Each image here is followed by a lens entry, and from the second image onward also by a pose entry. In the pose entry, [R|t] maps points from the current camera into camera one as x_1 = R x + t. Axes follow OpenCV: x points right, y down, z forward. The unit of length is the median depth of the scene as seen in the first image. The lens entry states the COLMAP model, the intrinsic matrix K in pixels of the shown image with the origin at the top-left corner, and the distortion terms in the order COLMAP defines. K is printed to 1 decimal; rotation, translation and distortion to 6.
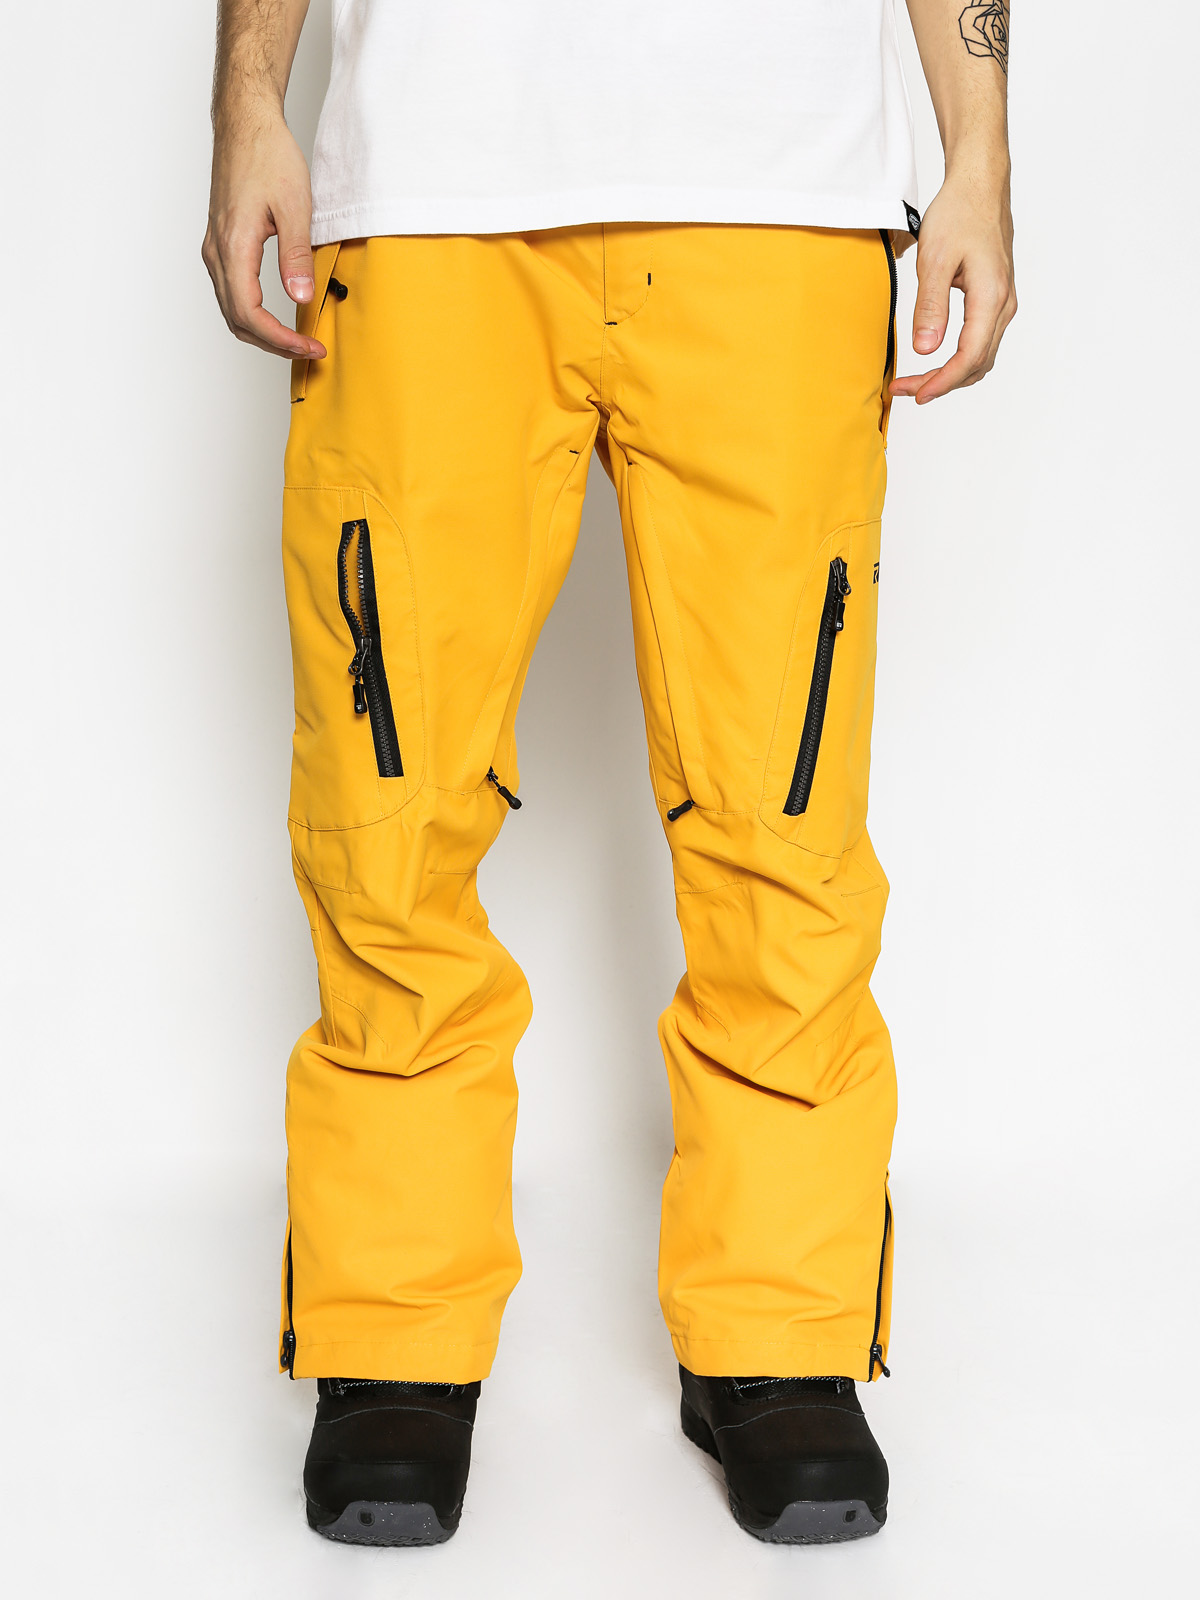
lens RADIAL K [[2270.2, 0, 600.2], [0, 2270.2, 800.0], [0, 0, 1]] dist [-0.018632, 0.000000]
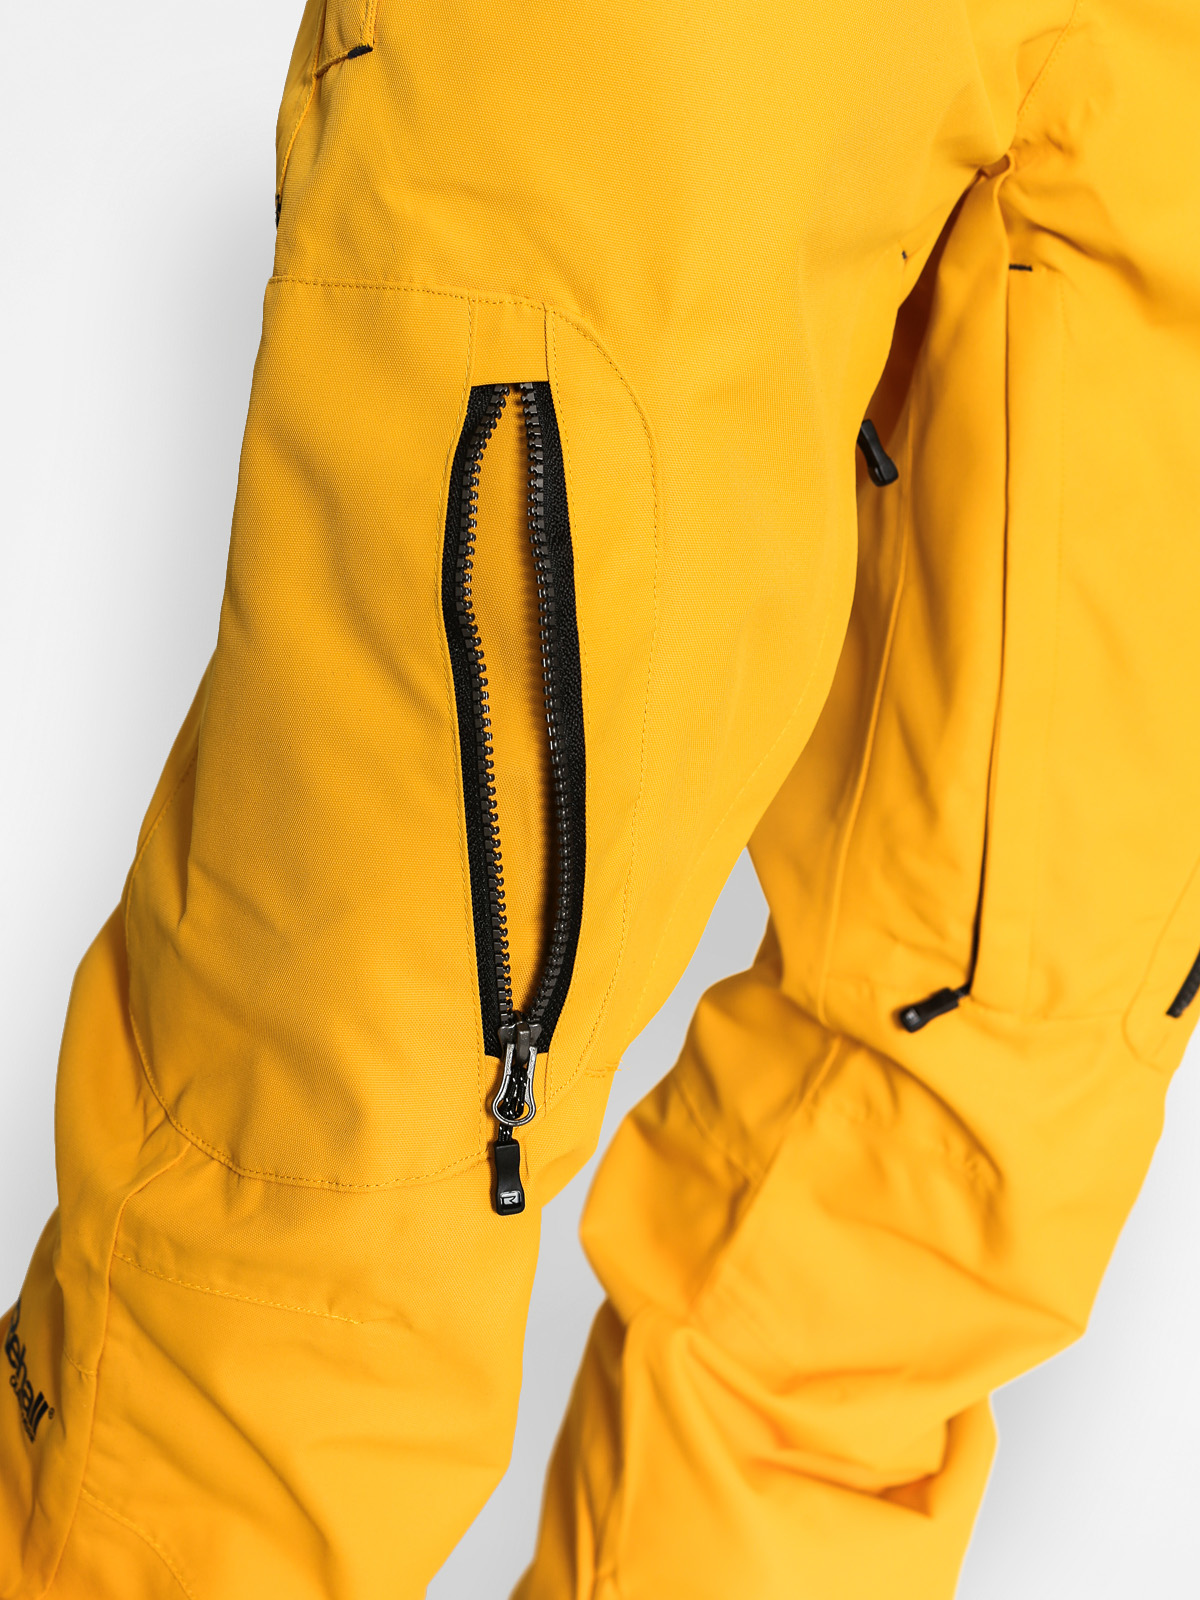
lens RADIAL K [[2270.2, 0, 600.0], [0, 2270.2, 800.1], [0, 0, 1]] dist [-0.018632, 0.000000]
pose [[0.997277, 0.059285, -0.043857, -0.079946], [-0.064876, 0.988087, -0.139552, -0.027573], [0.035061, 0.142018, 0.989243, 0.711553]]
